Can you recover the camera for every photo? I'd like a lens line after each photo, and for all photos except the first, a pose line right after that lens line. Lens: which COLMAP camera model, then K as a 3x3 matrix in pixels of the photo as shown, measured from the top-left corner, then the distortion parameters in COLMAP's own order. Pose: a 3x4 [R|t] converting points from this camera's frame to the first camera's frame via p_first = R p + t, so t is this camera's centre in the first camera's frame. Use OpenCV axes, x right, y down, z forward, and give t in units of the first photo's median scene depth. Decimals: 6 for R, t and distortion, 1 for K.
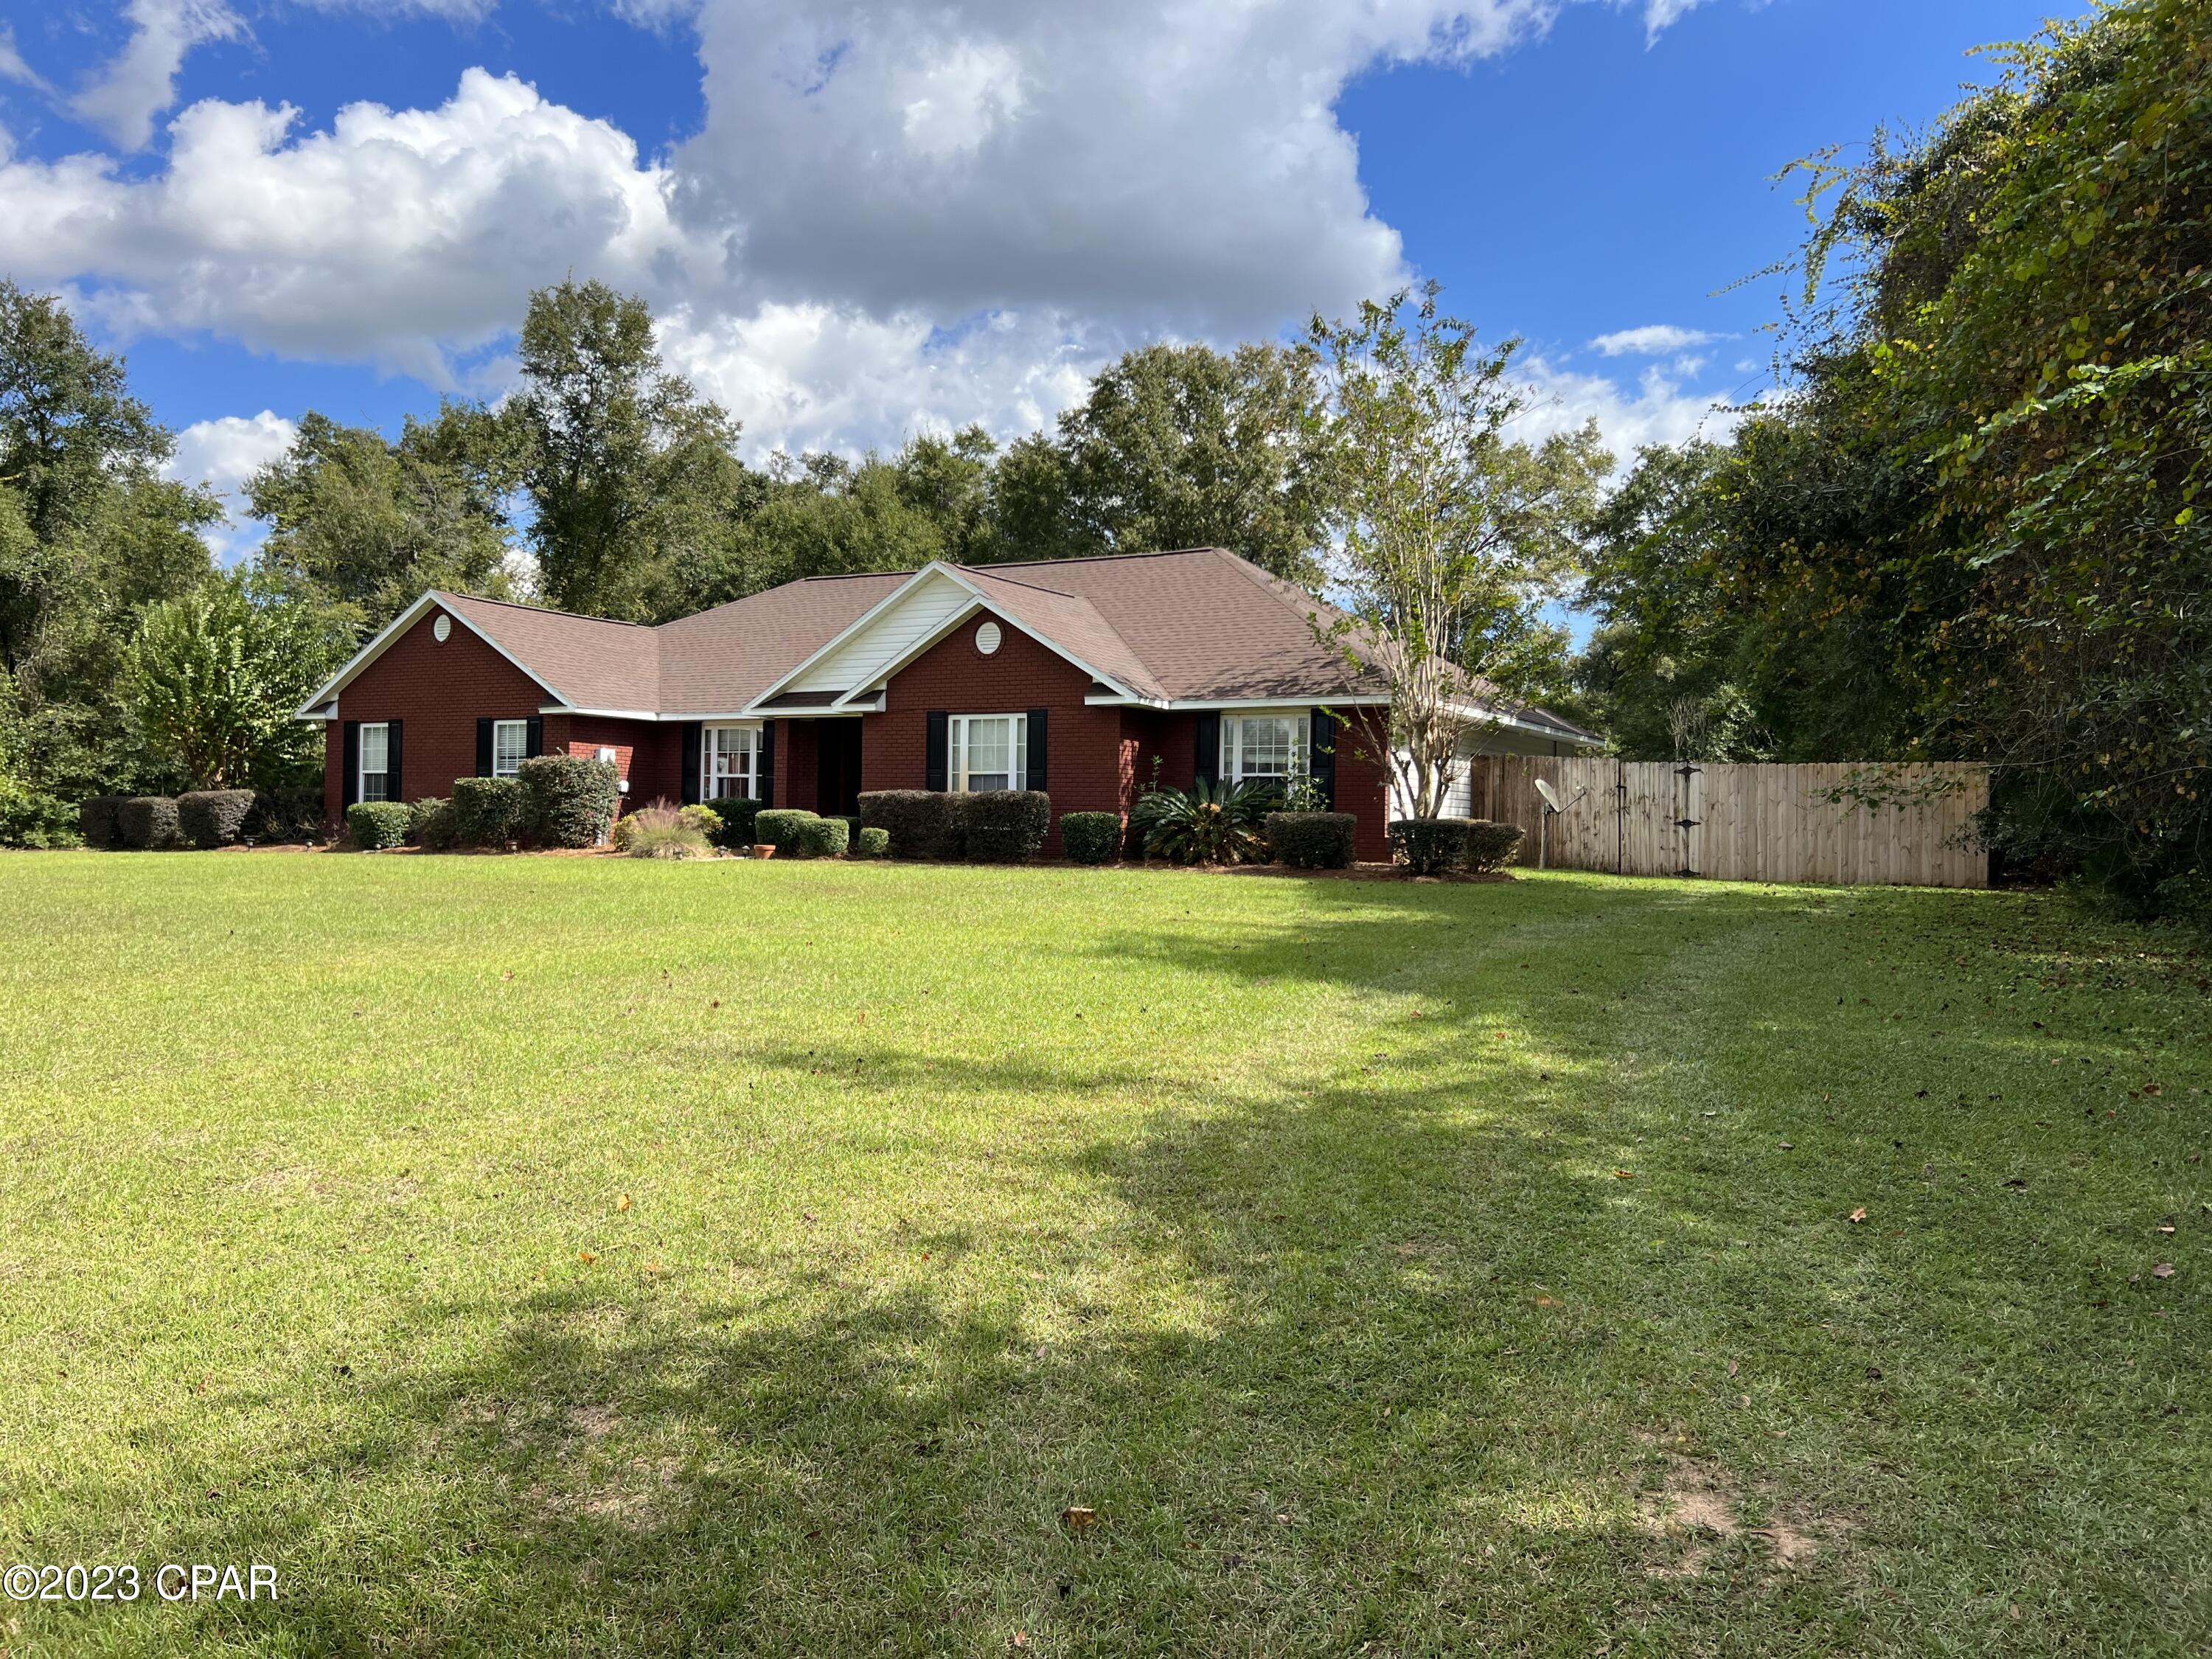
lens RADIAL K [[1664.1, 0, 1106.0], [0, 1664.1, 829.5], [0, 0, 1]] dist [0.079481, -0.163525]
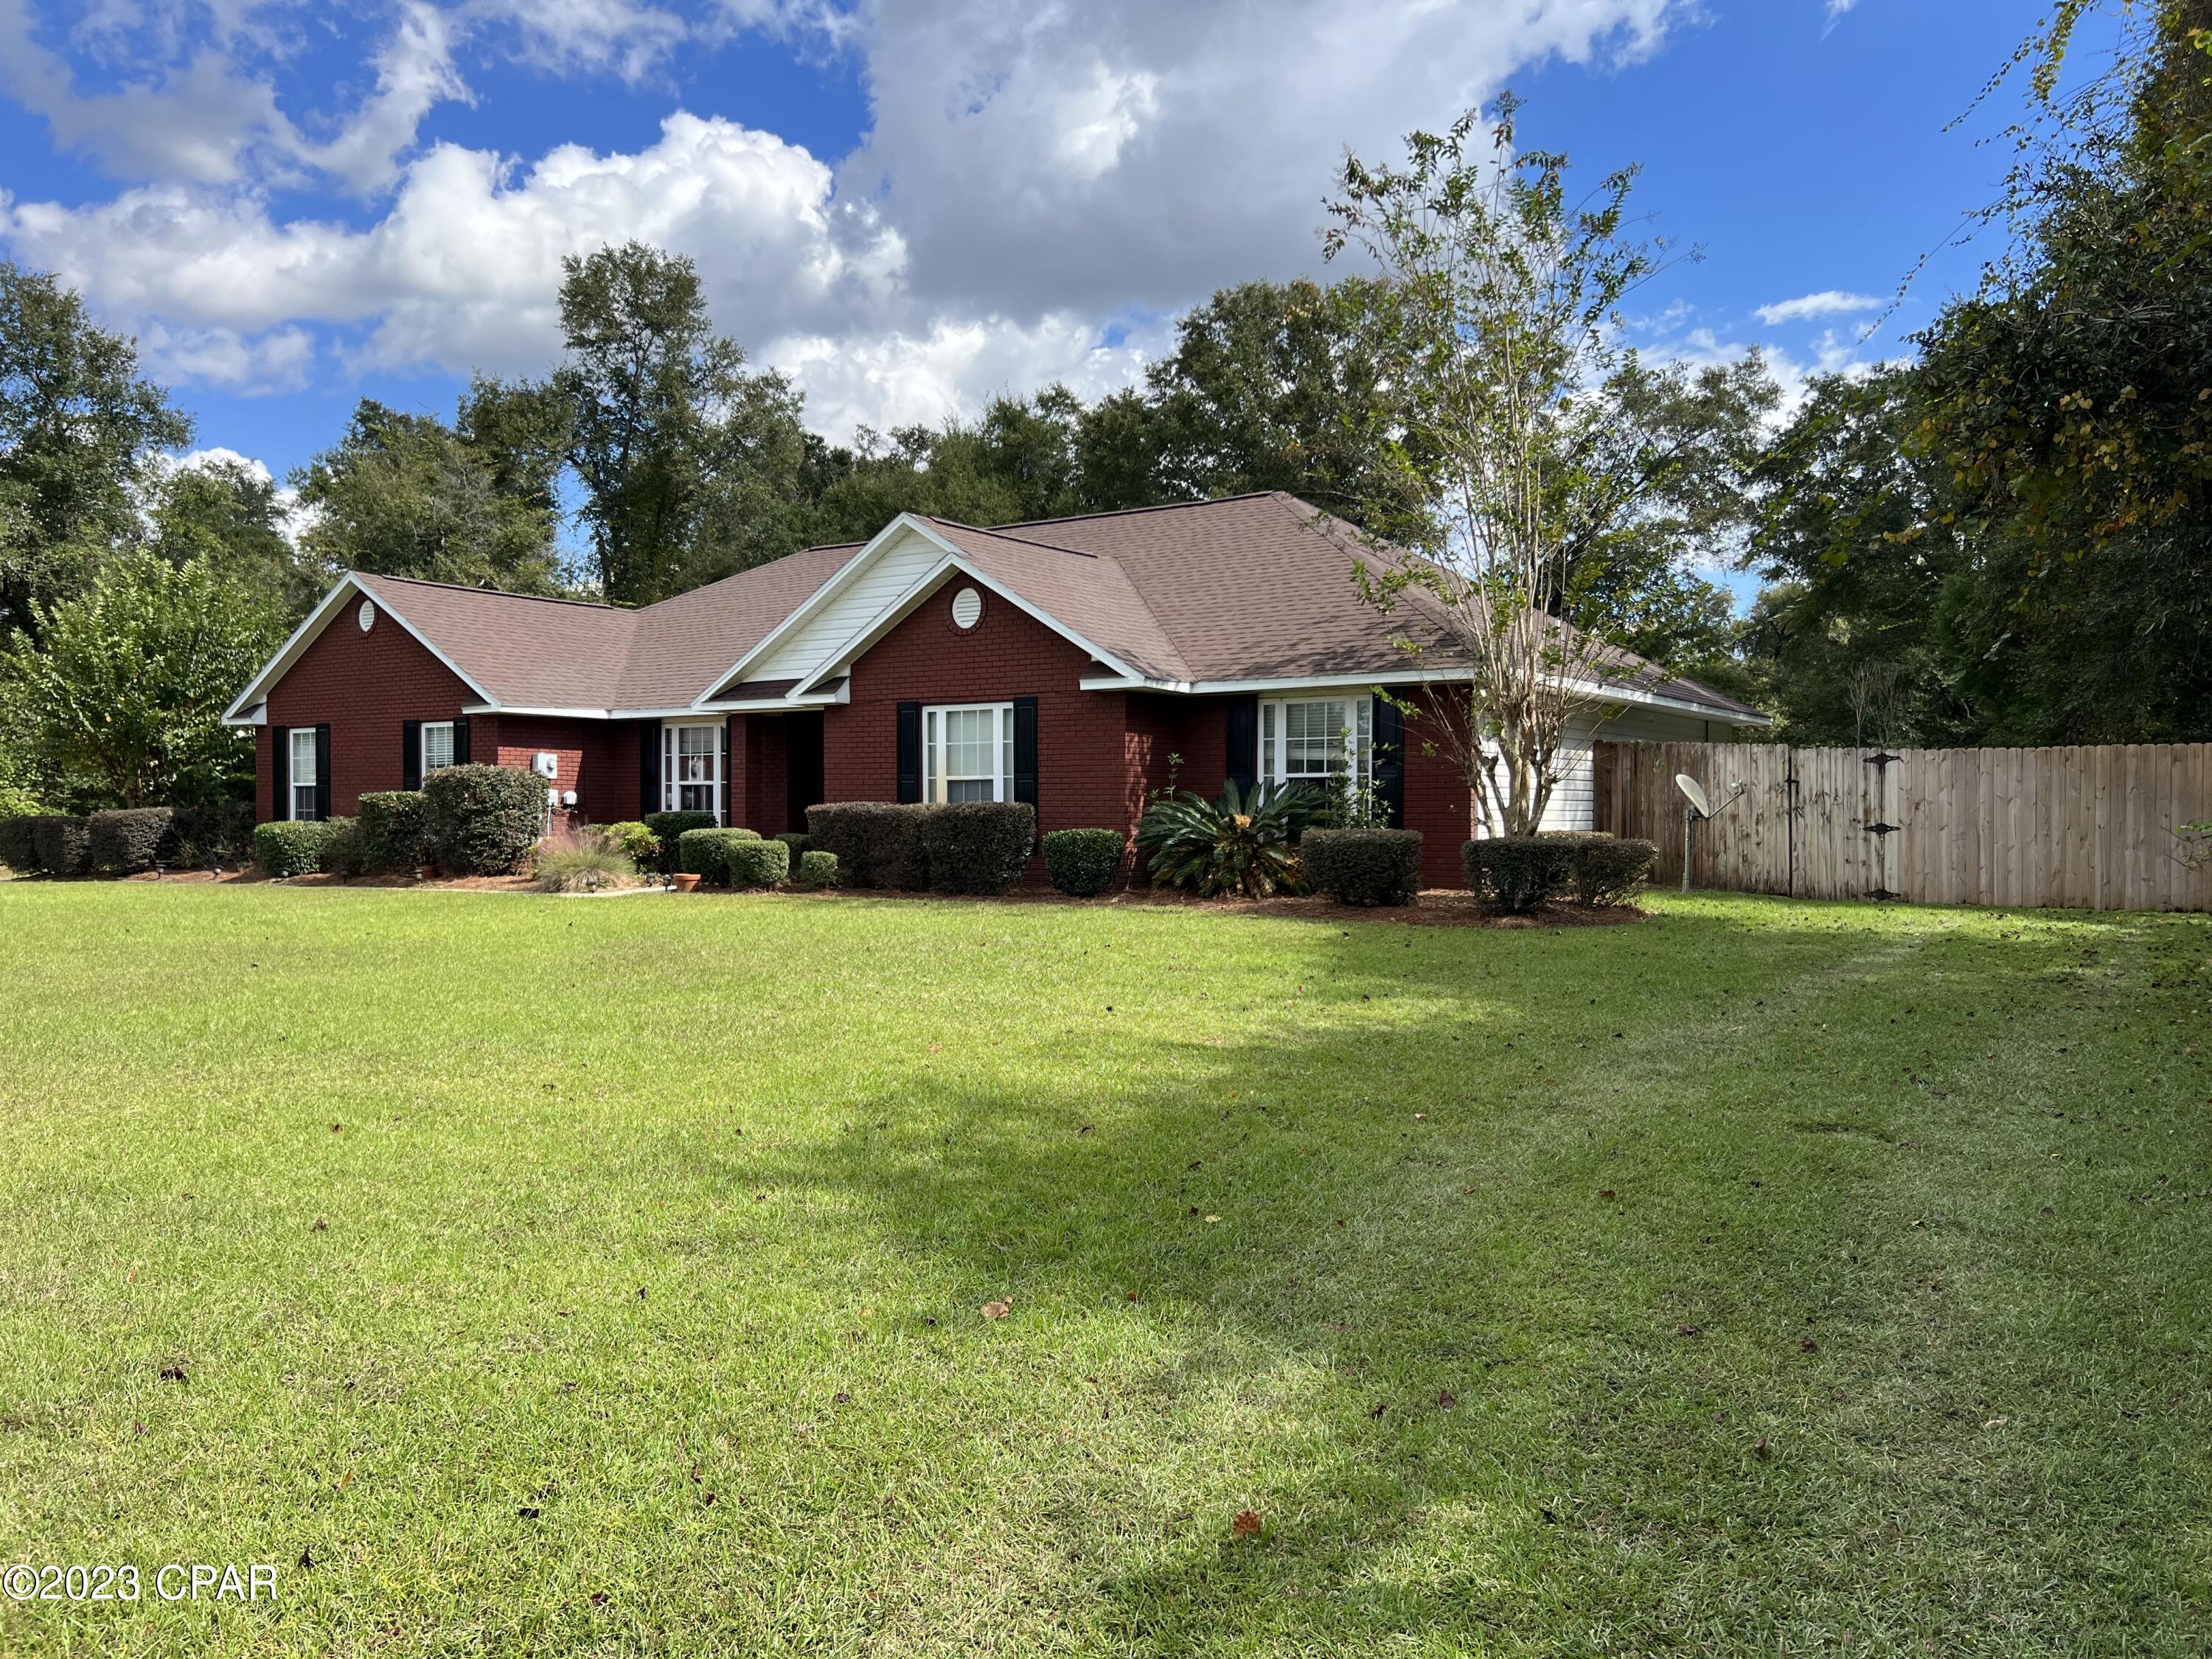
lens RADIAL K [[1664.1, 0, 1106.0], [0, 1664.1, 829.5], [0, 0, 1]] dist [0.079481, -0.163525]
pose [[0.995808, -0.014993, -0.090233, 0.058624], [0.016007, 0.999817, 0.010519, -0.014853], [0.090058, -0.011919, 0.995865, 0.189489]]
